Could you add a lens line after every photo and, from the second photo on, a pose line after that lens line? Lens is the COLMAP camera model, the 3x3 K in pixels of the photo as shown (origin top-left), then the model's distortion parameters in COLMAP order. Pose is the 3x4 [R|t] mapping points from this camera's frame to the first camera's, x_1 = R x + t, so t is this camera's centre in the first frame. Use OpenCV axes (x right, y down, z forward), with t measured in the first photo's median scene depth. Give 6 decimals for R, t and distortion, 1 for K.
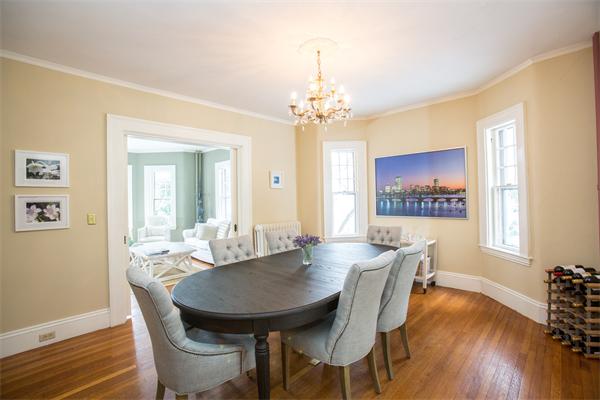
lens RADIAL K [[272.9, 0, 295.3], [0, 272.9, 196.6], [0, 0, 1]] dist [-0.069511, 0.027935]
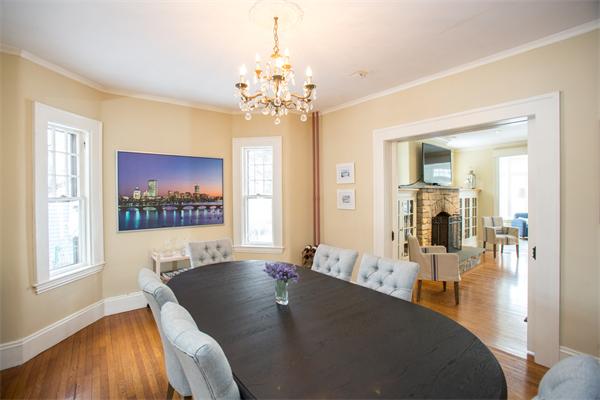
lens RADIAL K [[272.9, 0, 295.3], [0, 272.9, 196.6], [0, 0, 1]] dist [-0.069511, 0.027935]
pose [[0.131359, 0.012229, 0.991259, -0.380759], [0.000360, 0.999923, -0.012384, -0.014640], [-0.991335, 0.001984, 0.131344, 0.509314]]
